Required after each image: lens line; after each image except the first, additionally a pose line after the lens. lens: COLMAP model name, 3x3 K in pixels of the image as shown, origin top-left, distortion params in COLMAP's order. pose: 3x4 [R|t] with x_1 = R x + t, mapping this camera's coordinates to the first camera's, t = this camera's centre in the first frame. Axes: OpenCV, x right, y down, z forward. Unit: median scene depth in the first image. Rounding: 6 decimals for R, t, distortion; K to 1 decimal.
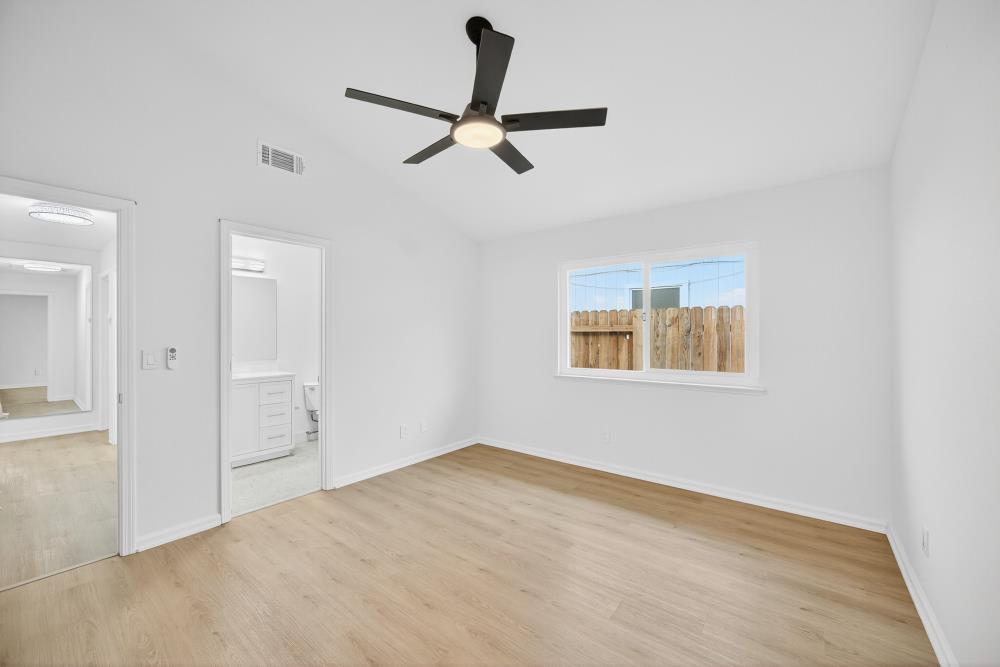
lens RADIAL K [[391.8, 0, 501.8], [0, 391.8, 339.1], [0, 0, 1]] dist [-0.009518, 0.001322]
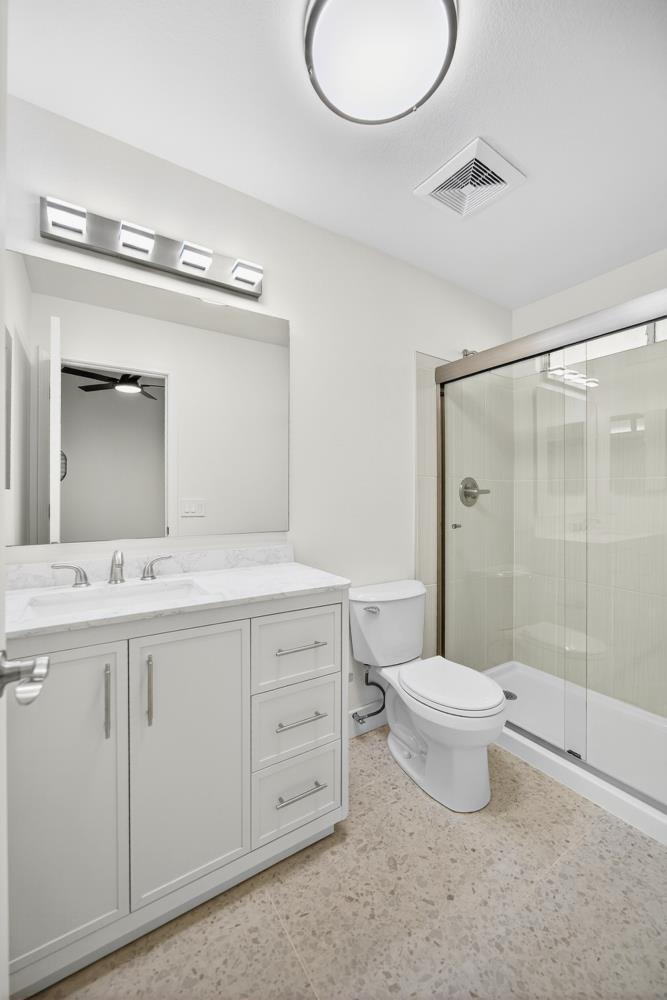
lens RADIAL K [[391.8, 0, 334.9], [0, 391.8, 502.4], [0, 0, 1]] dist [-0.009518, 0.001322]
pose [[0.945036, 0.001125, -0.326964, -0.421454], [-0.001521, 0.999998, -0.000955, 0.023805], [0.326963, 0.001400, 0.945036, 0.672556]]
